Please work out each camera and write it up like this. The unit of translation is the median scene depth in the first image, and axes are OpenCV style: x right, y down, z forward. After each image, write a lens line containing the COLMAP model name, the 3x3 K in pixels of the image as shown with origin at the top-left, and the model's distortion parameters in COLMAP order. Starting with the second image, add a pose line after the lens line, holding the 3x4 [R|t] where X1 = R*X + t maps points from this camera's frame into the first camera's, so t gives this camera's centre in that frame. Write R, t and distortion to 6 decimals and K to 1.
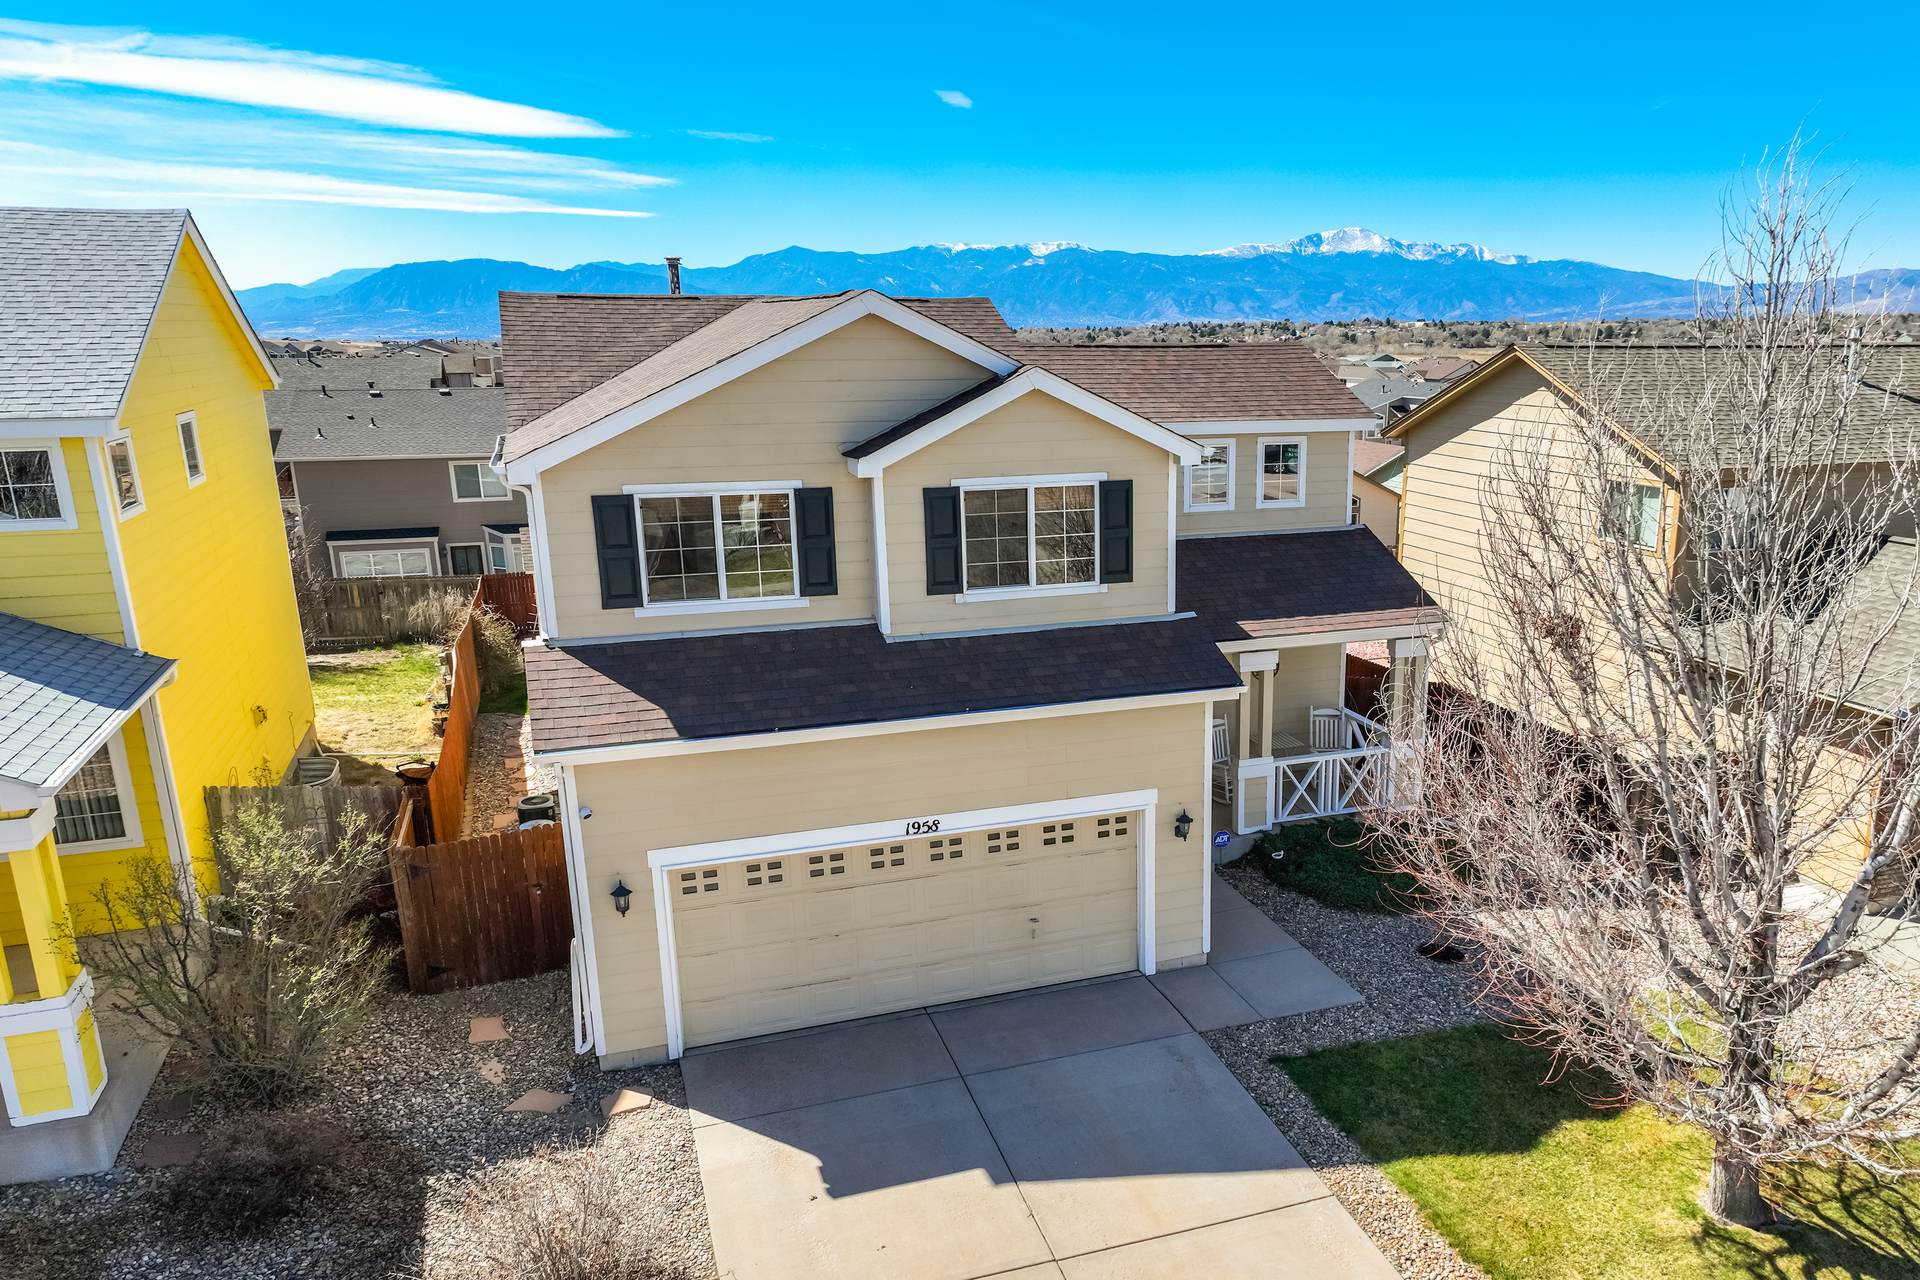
lens RADIAL K [[1320.1, 0, 961.5], [0, 1320.1, 670.8], [0, 0, 1]] dist [0.002924, 0.003948]
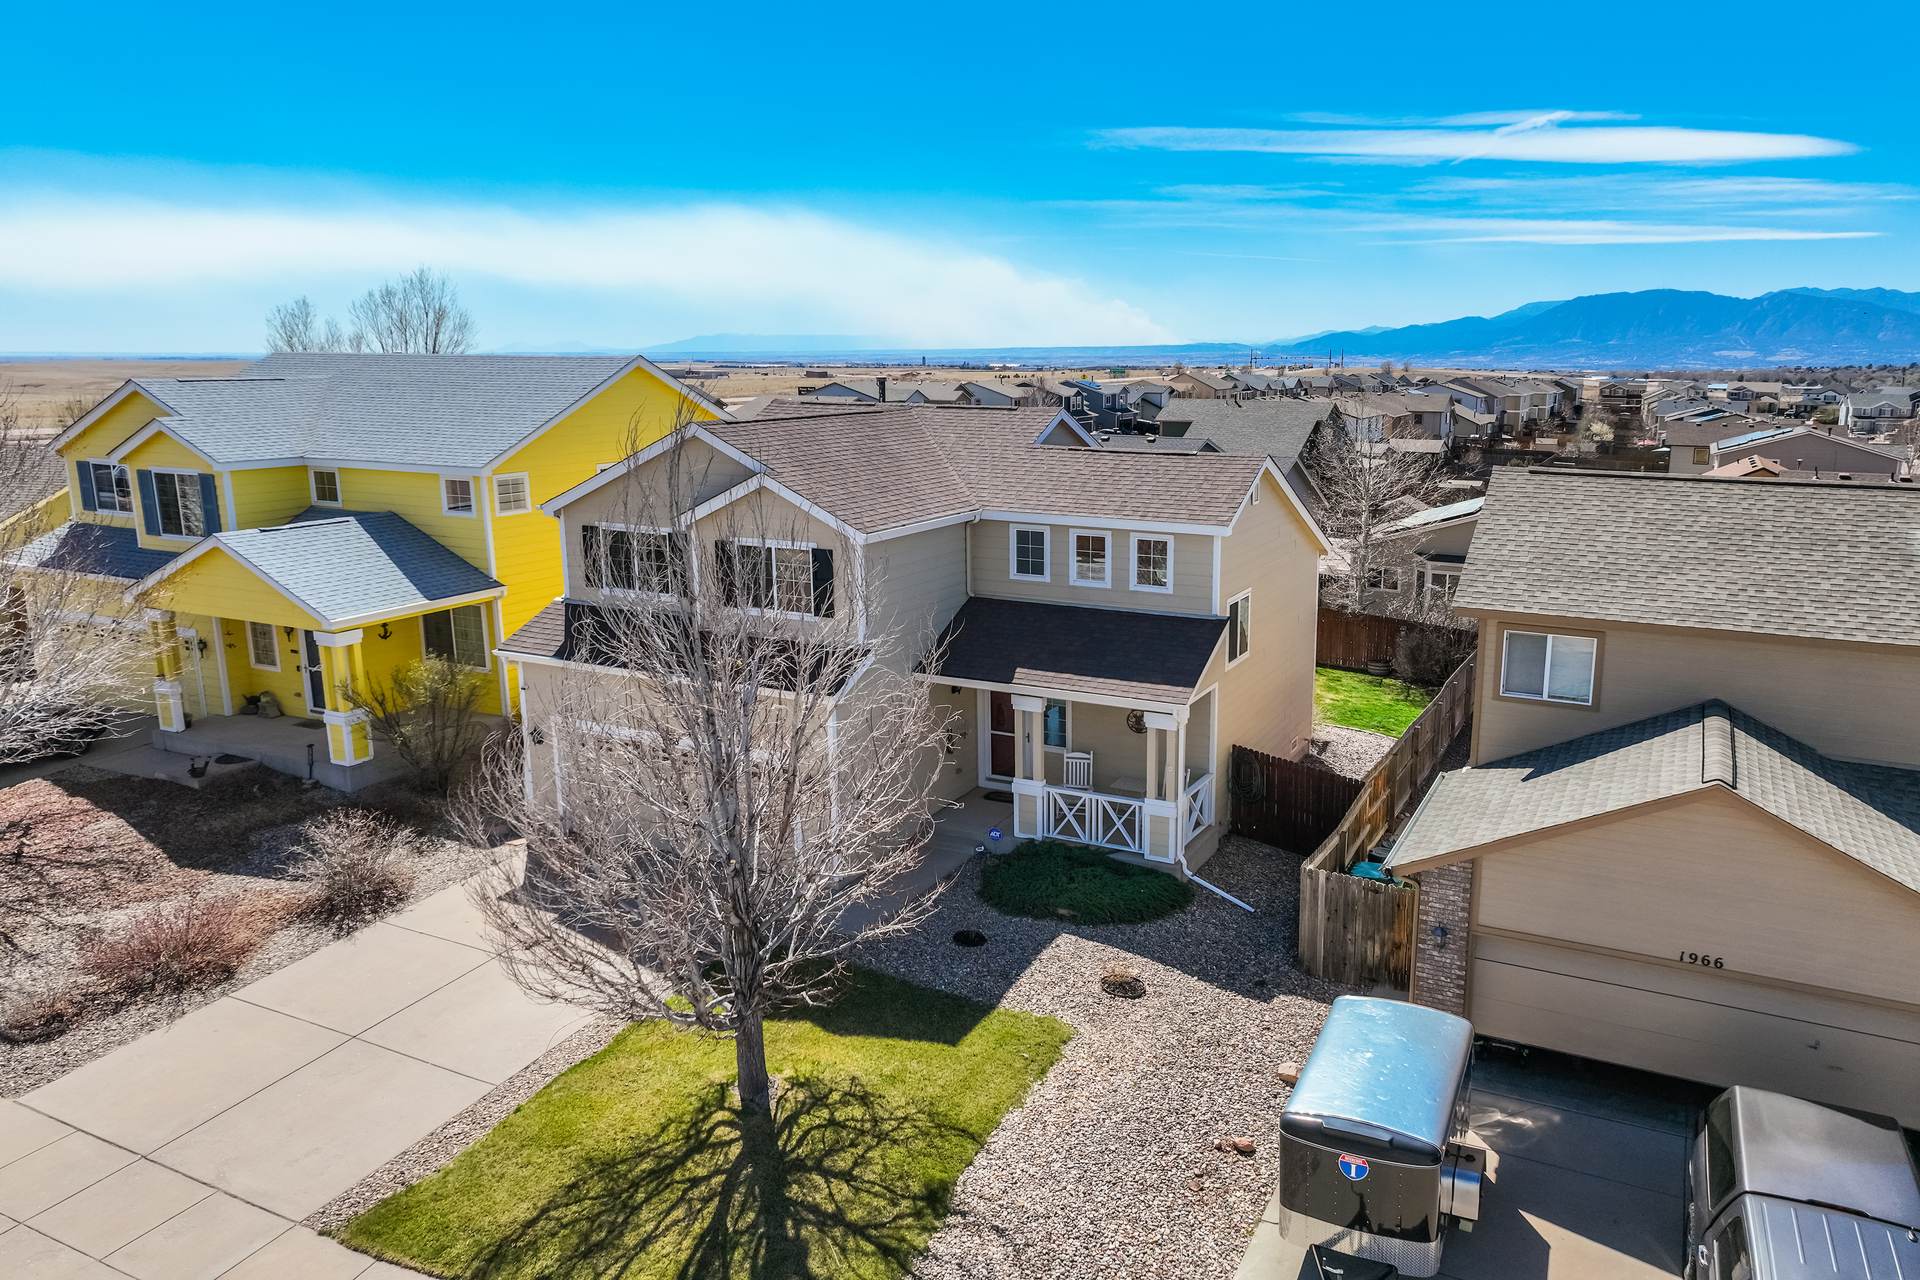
lens RADIAL K [[1274.0, 0, 1019.5], [0, 1274.0, 605.6], [0, 0, 1]] dist [0.001666, 0.005884]
pose [[0.720803, 0.138428, -0.679176, 1.340375], [-0.181752, 0.983316, 0.007526, -0.139034], [0.668886, 0.118017, 0.733937, 0.094156]]
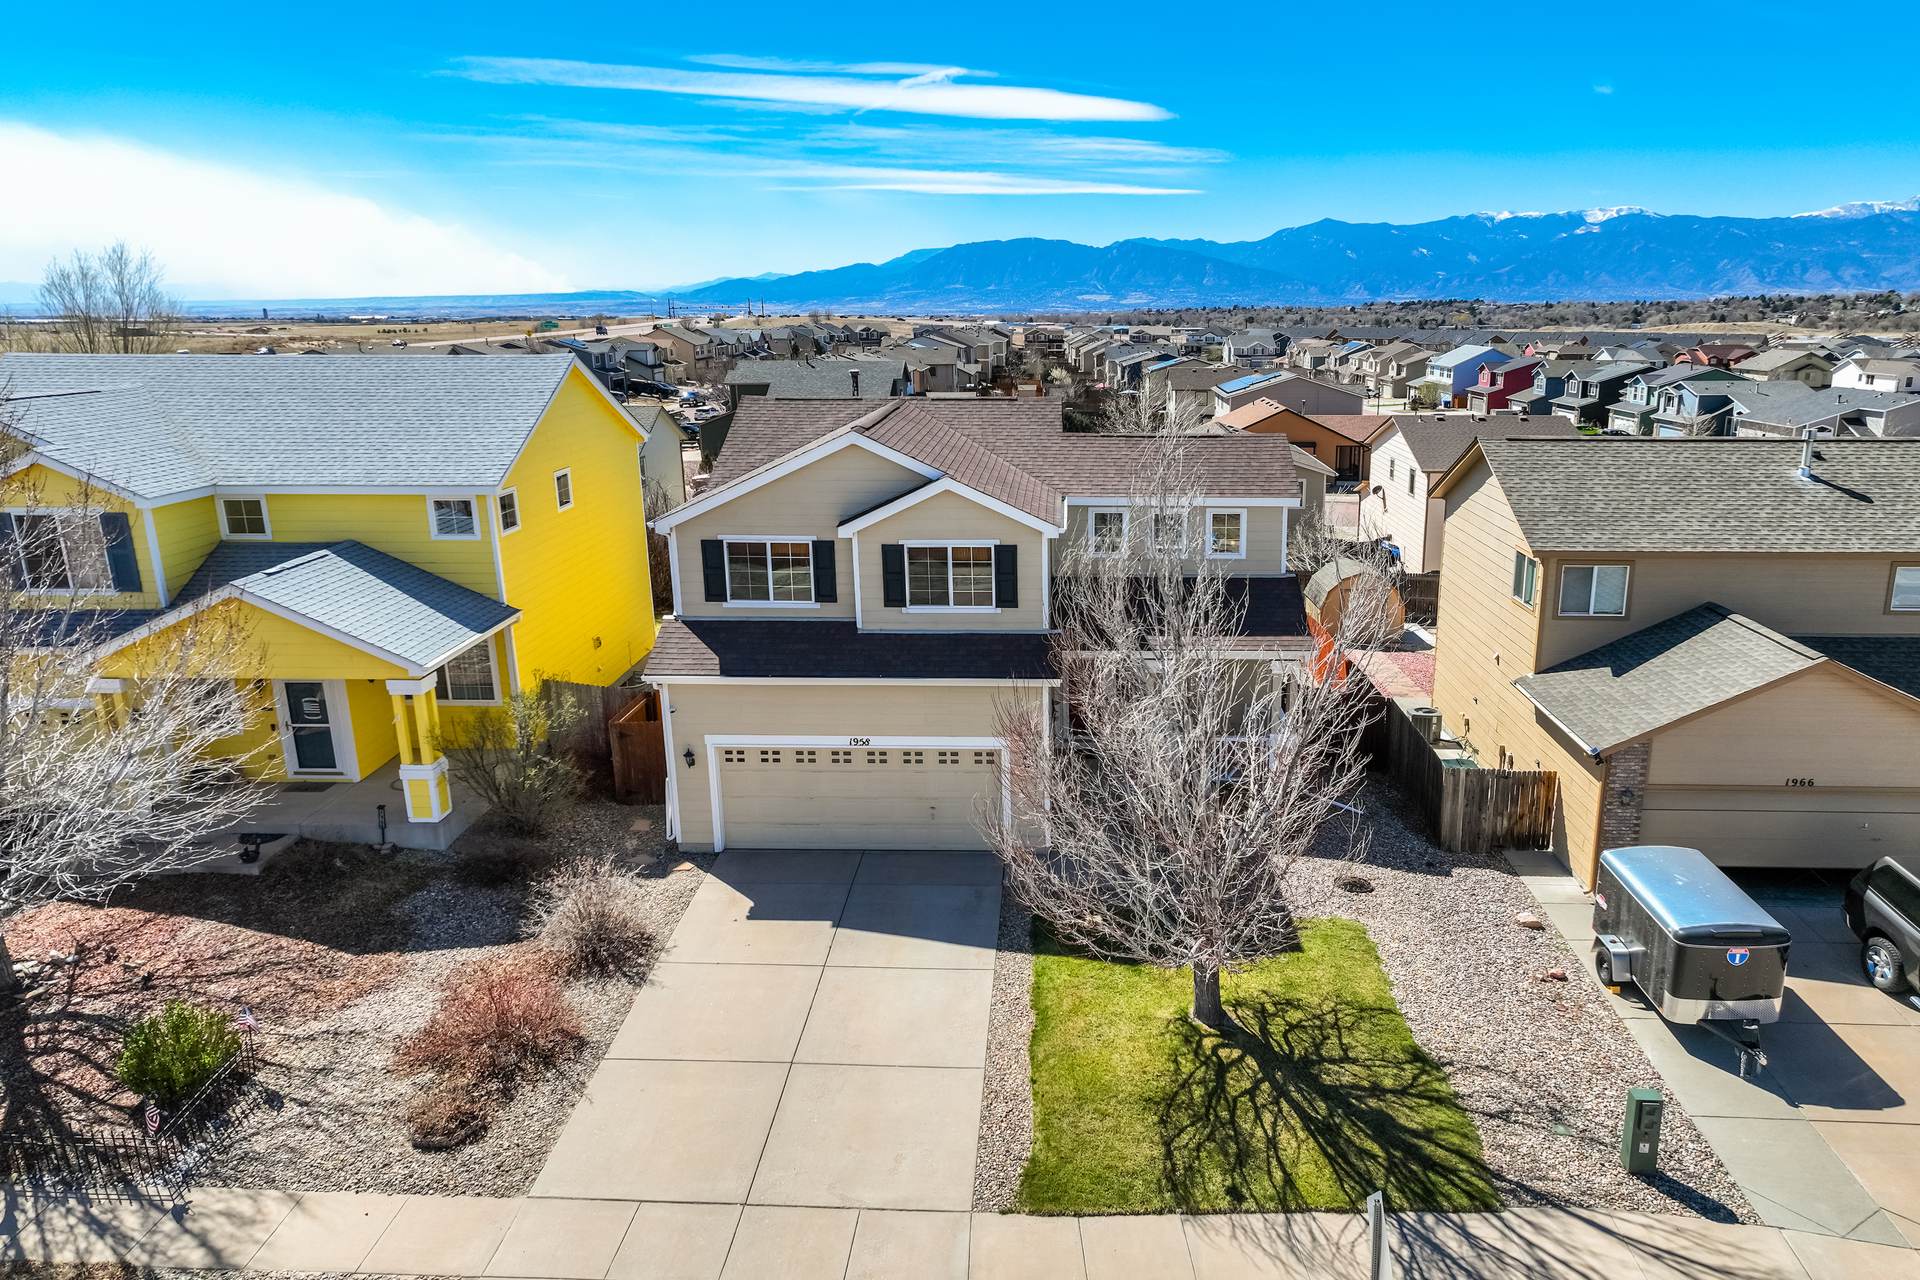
lens RADIAL K [[1280.8, 0, 960.0], [0, 1280.8, 640.0], [0, 0, 1]] dist [0.000854, 0.001411]
pose [[0.930369, 0.087473, -0.356037, 0.664156], [-0.086988, 0.996057, 0.017405, -0.053100], [0.356156, 0.014778, 0.934310, -0.505550]]
